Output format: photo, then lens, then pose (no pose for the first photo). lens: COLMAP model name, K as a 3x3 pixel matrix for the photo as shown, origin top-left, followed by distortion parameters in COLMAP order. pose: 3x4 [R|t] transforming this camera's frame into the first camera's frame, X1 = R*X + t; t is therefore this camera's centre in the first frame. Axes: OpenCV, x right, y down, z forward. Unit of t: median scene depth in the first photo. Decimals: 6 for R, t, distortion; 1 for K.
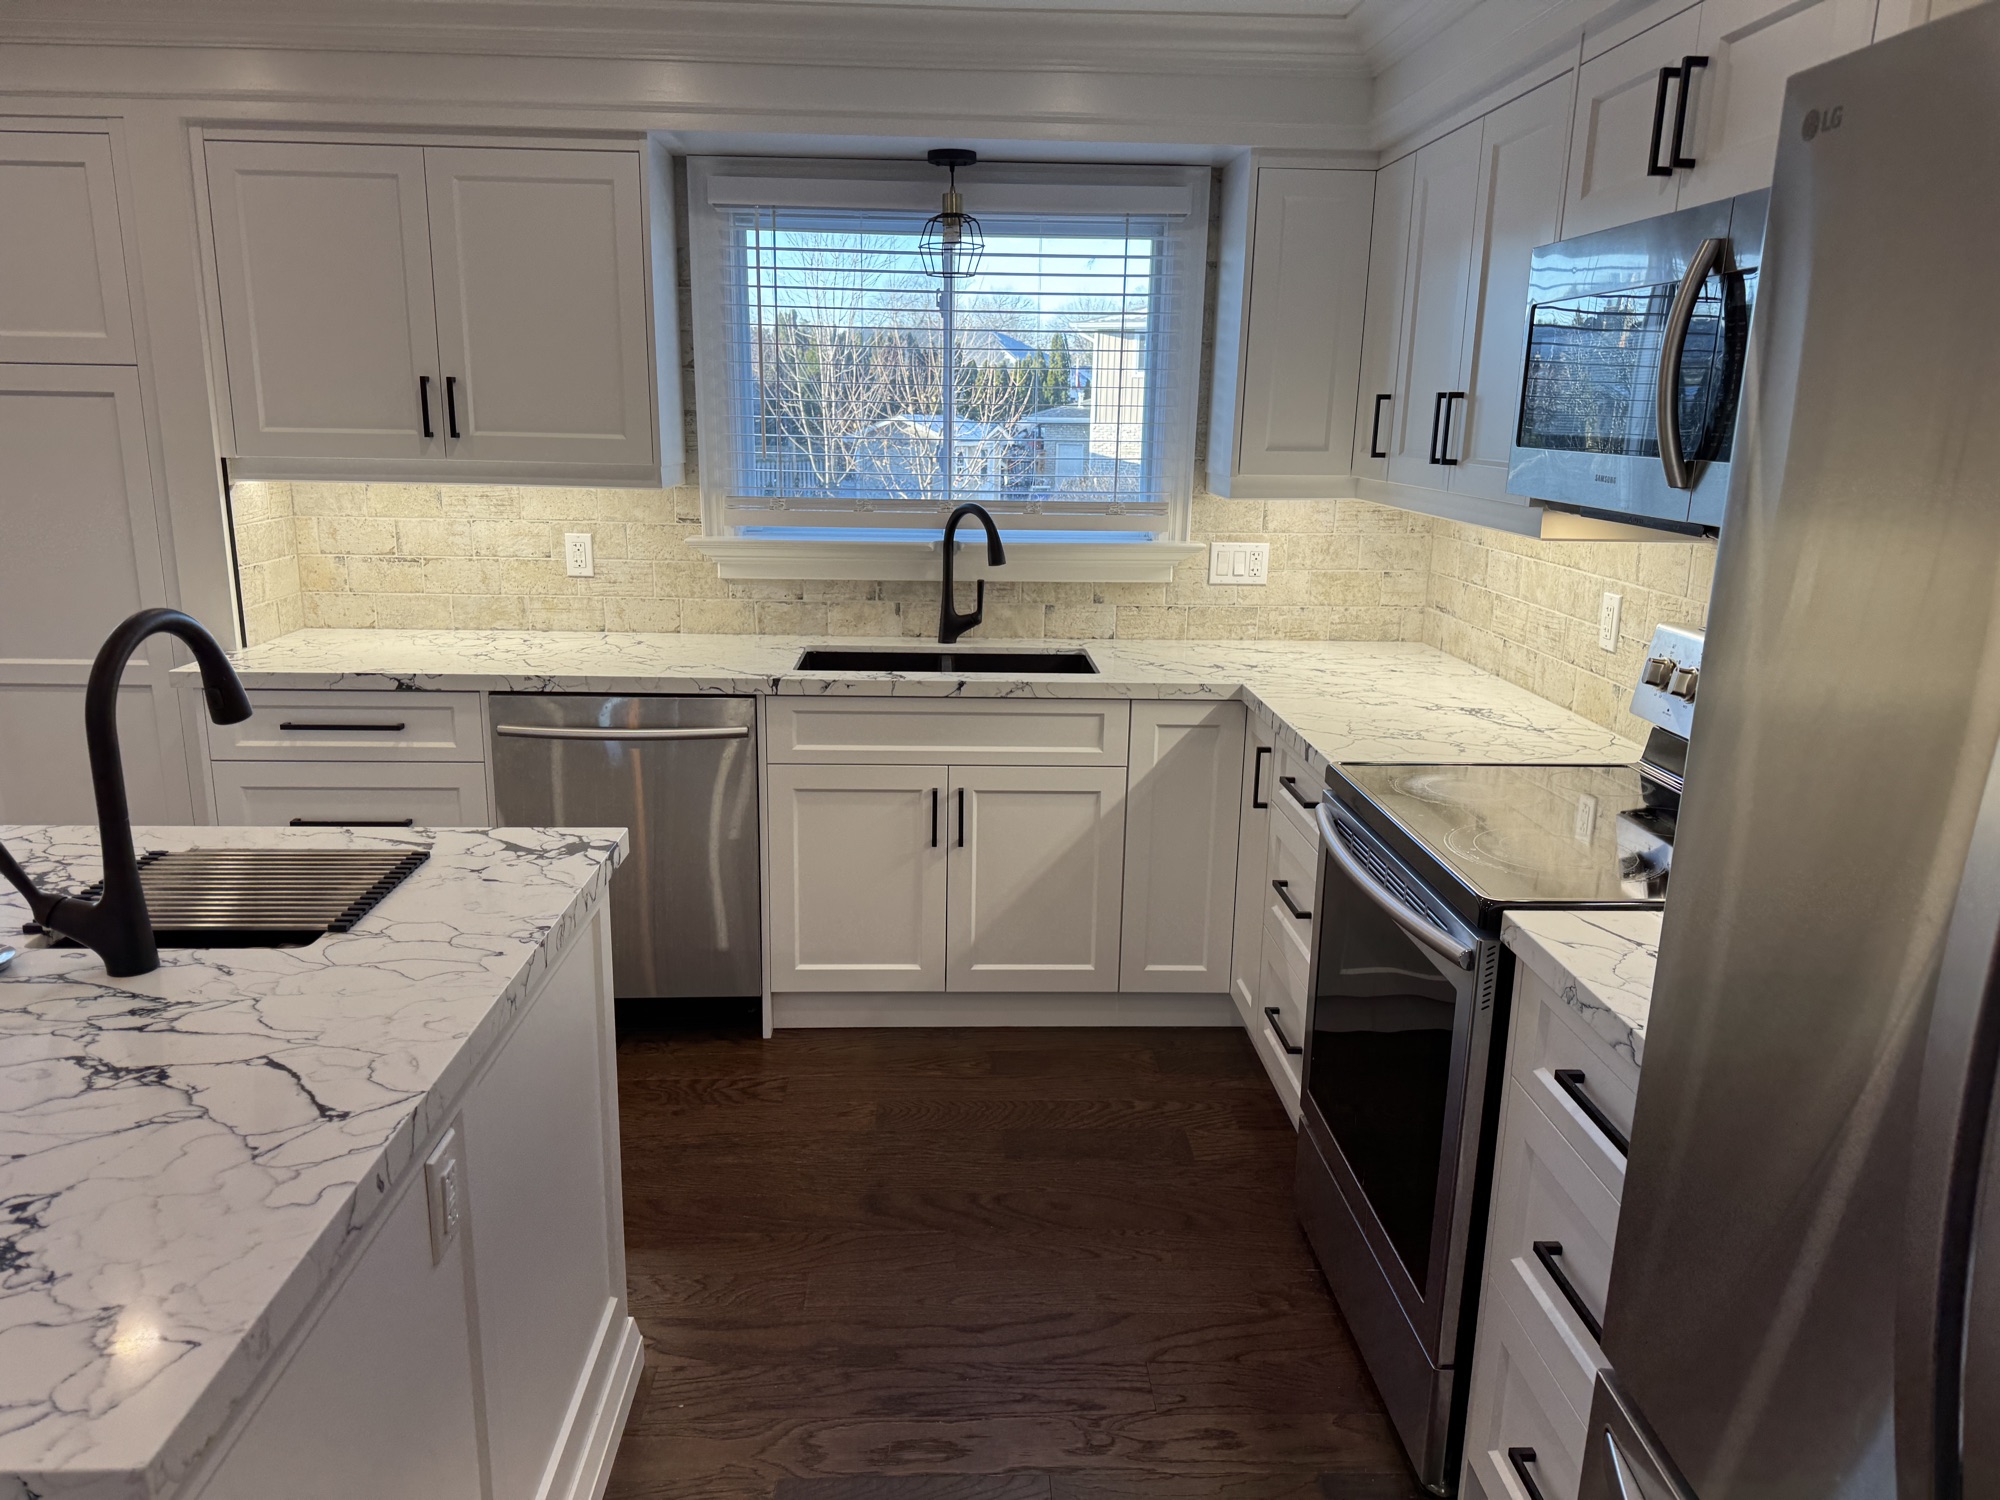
lens RADIAL K [[1406.0, 0, 1000.0], [0, 1406.0, 750.0], [0, 0, 1]] dist [0.112158, -0.176500]
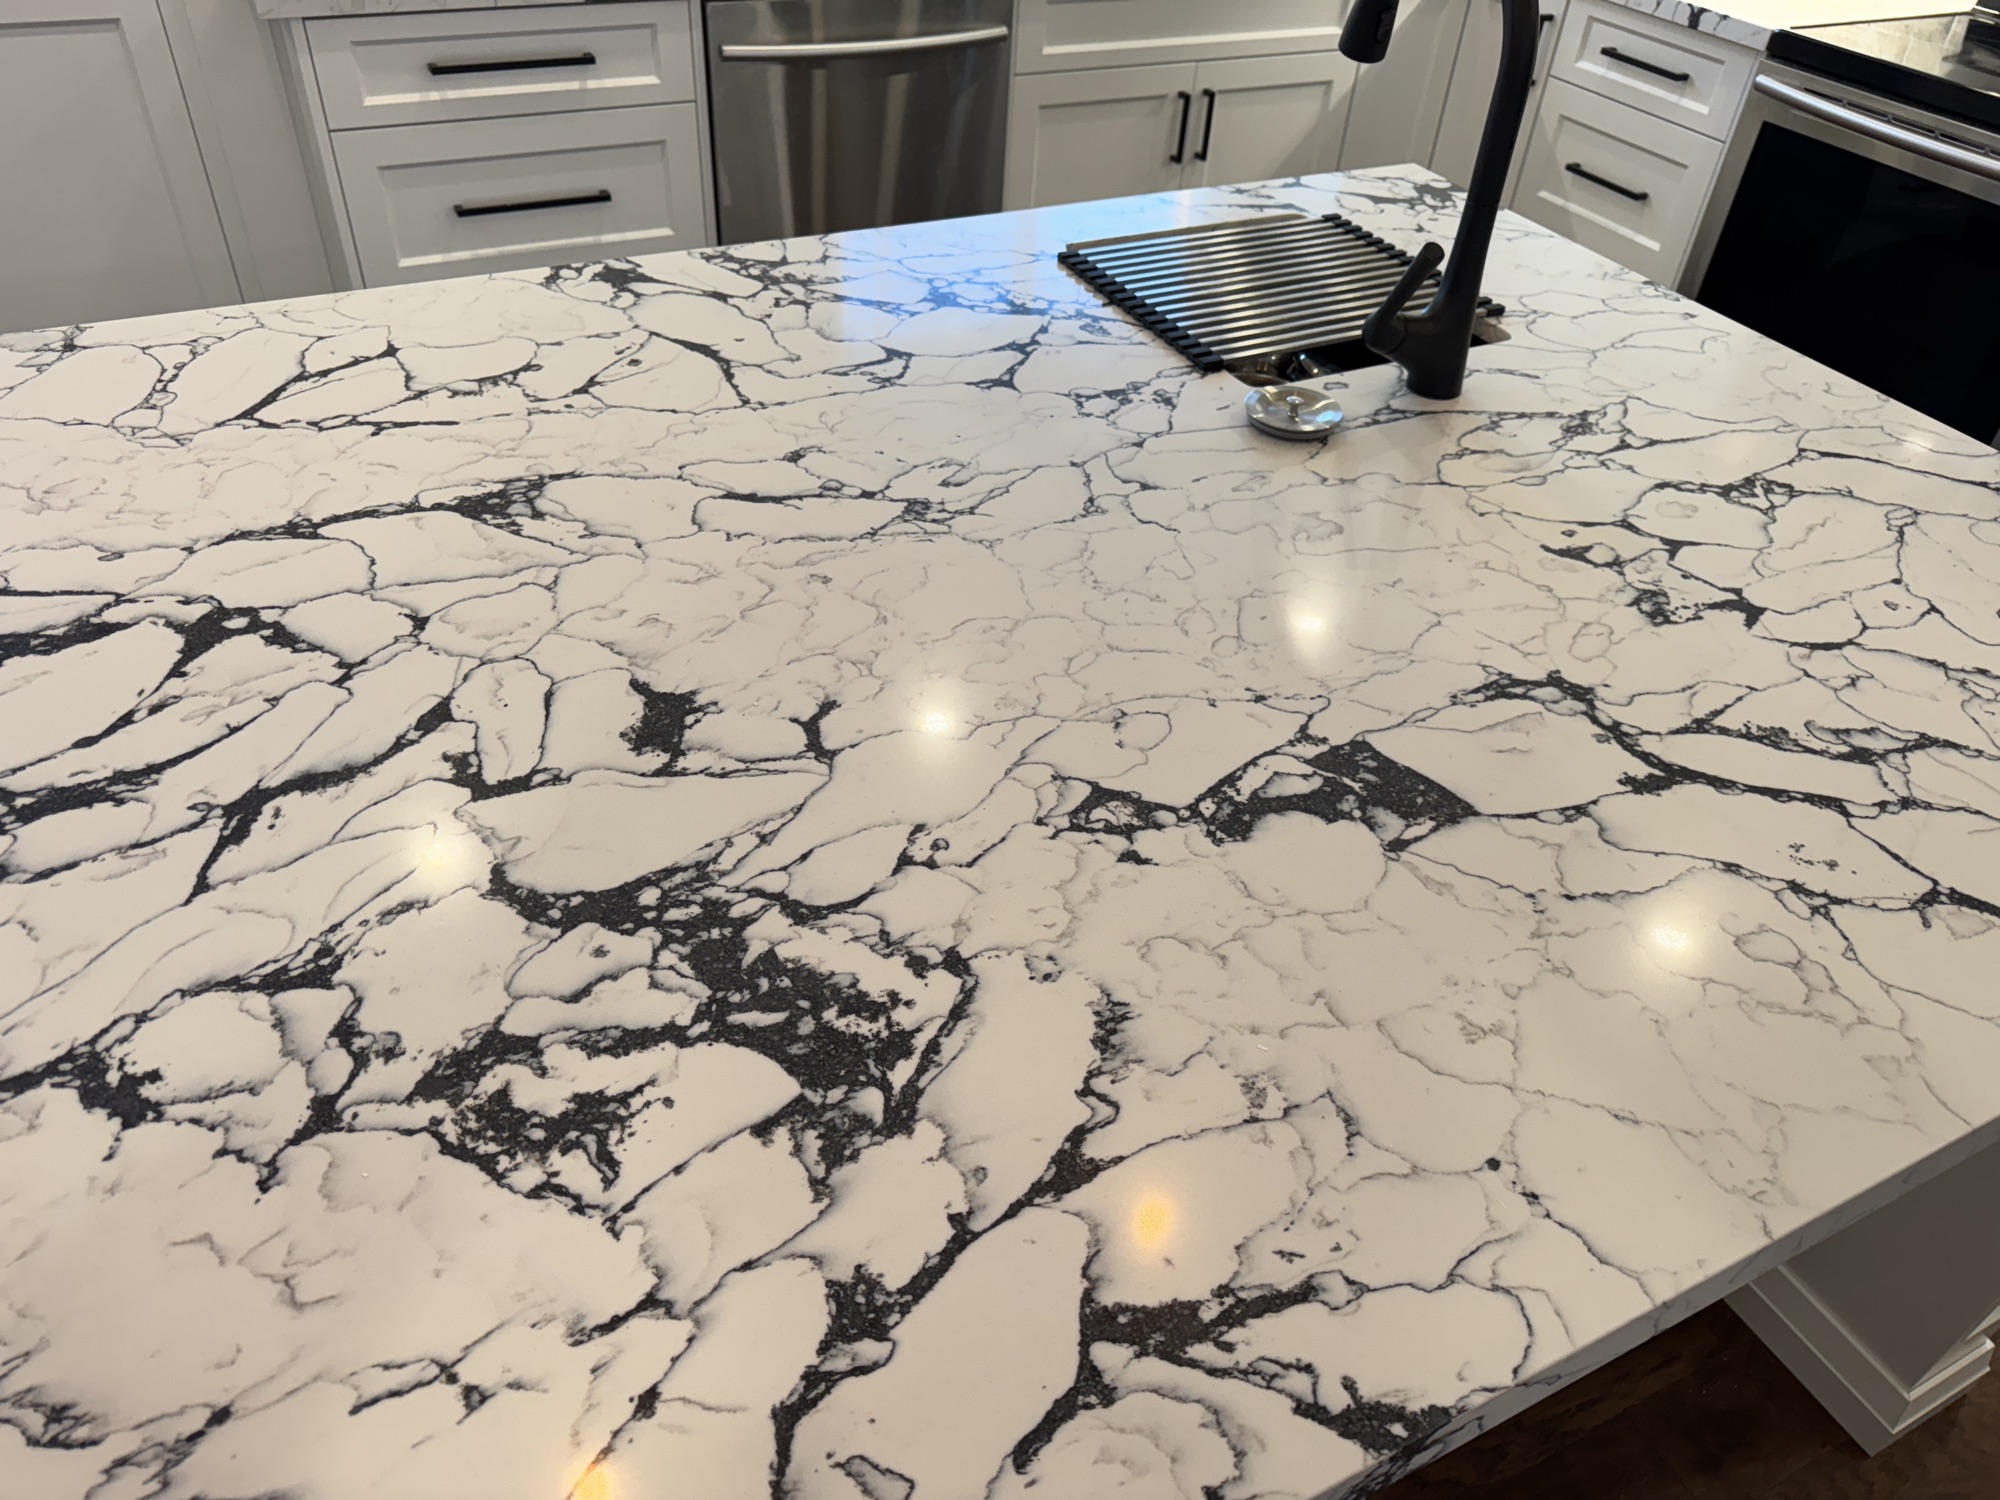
lens RADIAL K [[1429.1, 0, 1002.6], [0, 1429.1, 755.8], [0, 0, 1]] dist [0.094512, -0.153787]
pose [[0.907912, -0.239815, 0.343779, -0.605141], [0.058180, 0.884322, 0.463238, -0.033958], [-0.415103, -0.400578, 0.816839, 0.162233]]
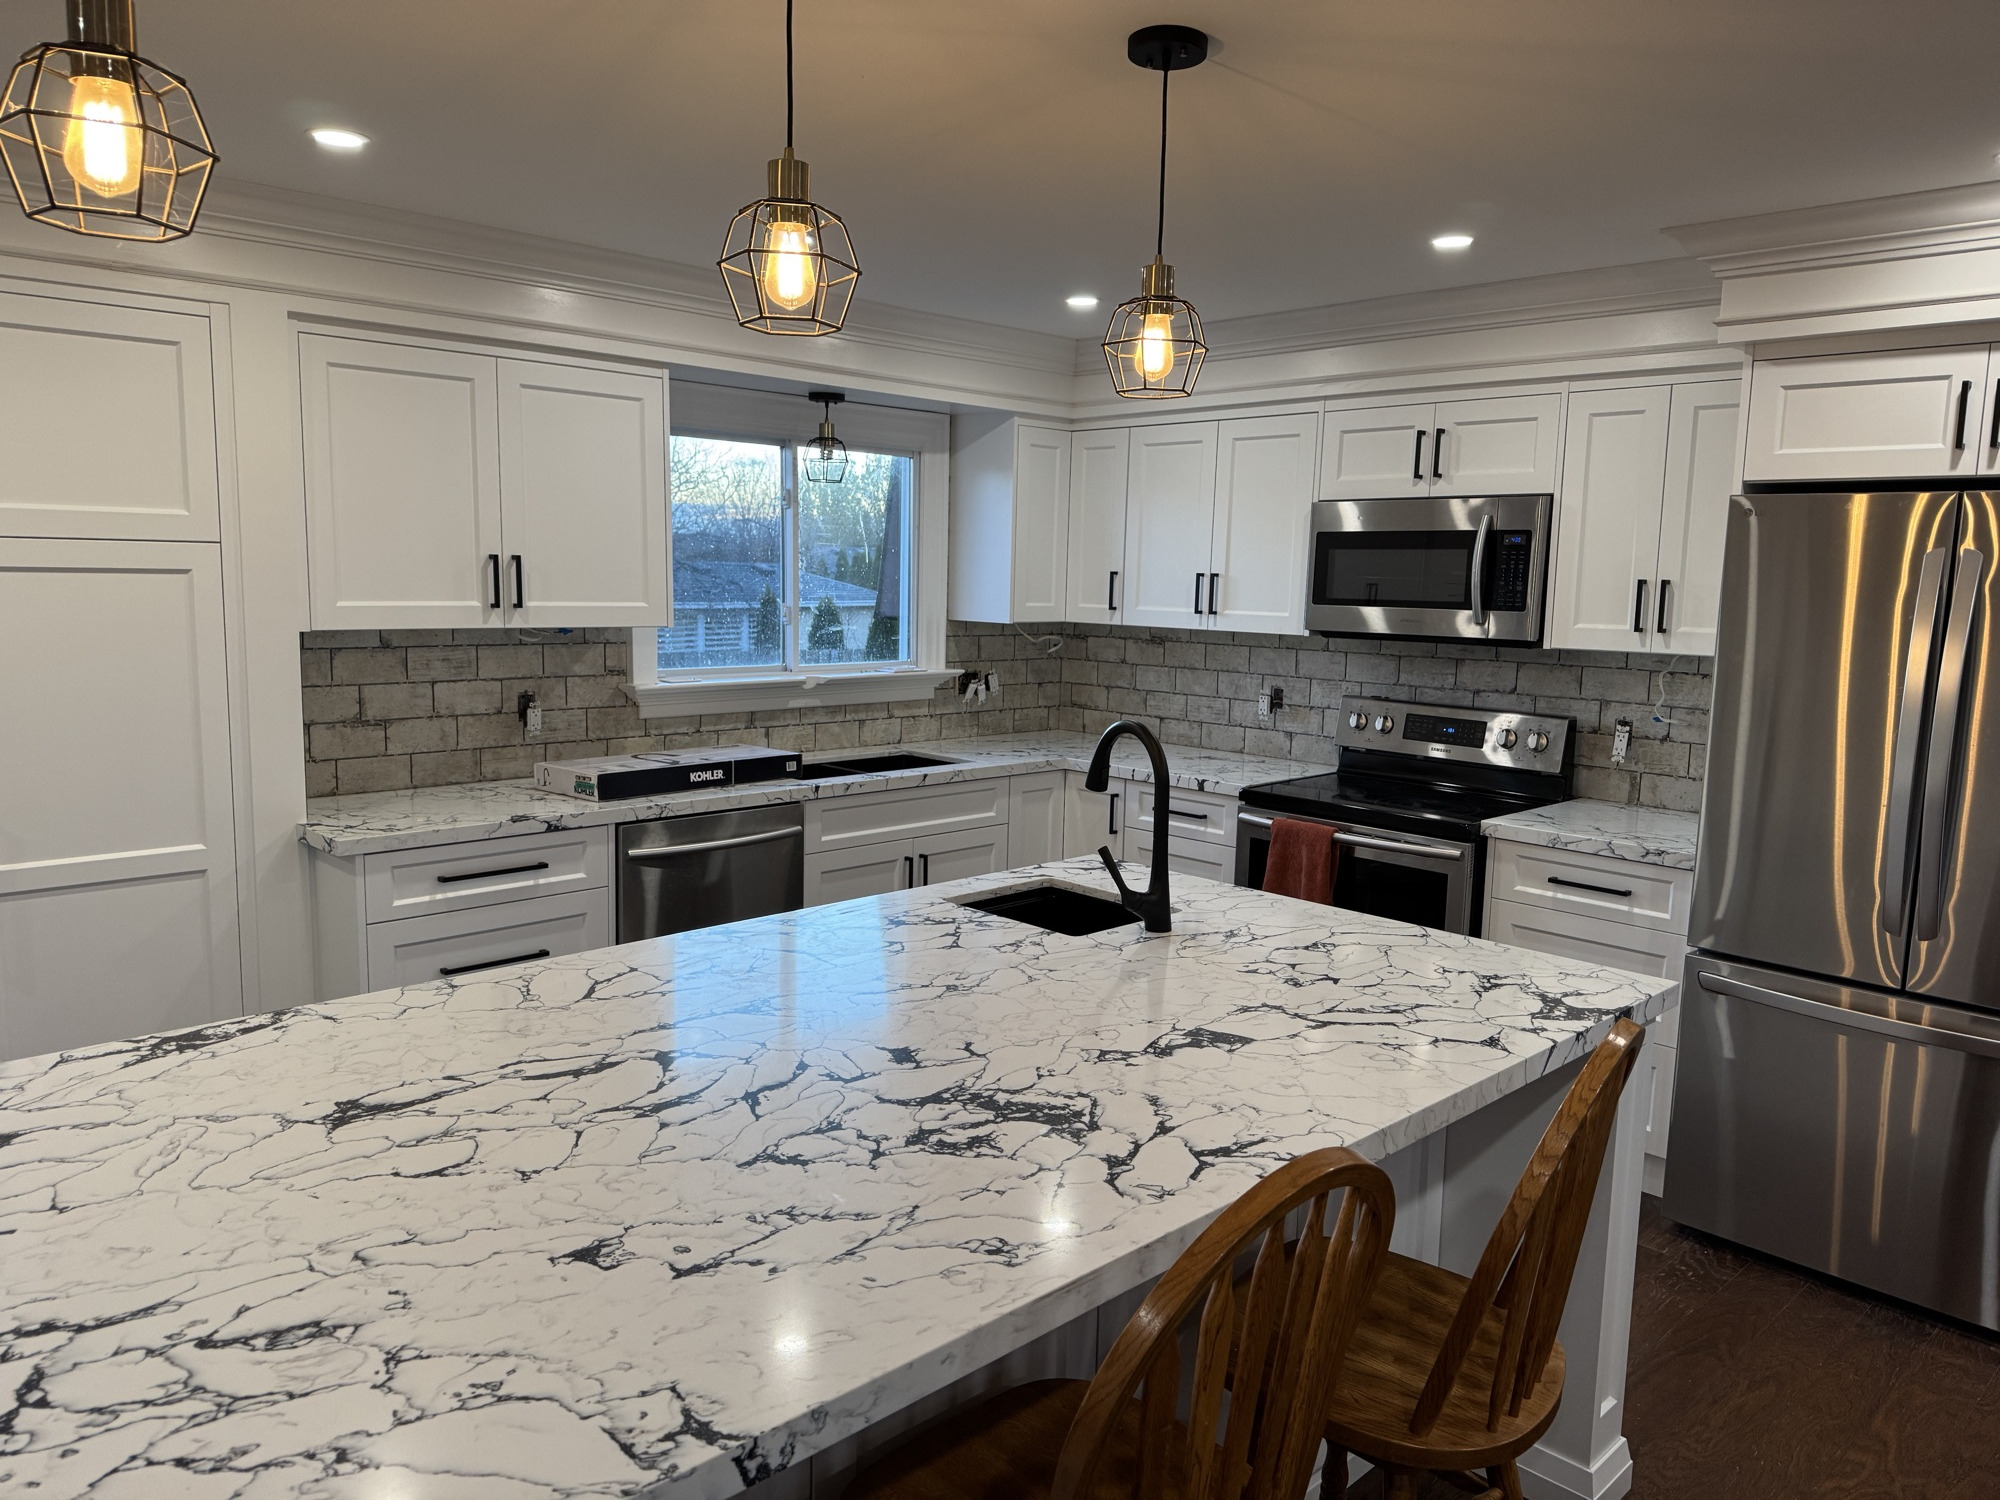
lens RADIAL K [[1404.1, 0, 1001.3], [0, 1404.1, 753.2], [0, 0, 1]] dist [0.156036, -0.288505]
pose [[0.743320, -0.089209, 0.662961, -0.936272], [0.148775, 0.988293, -0.033821, -0.012545], [-0.652182, 0.123772, 0.747890, -0.079077]]
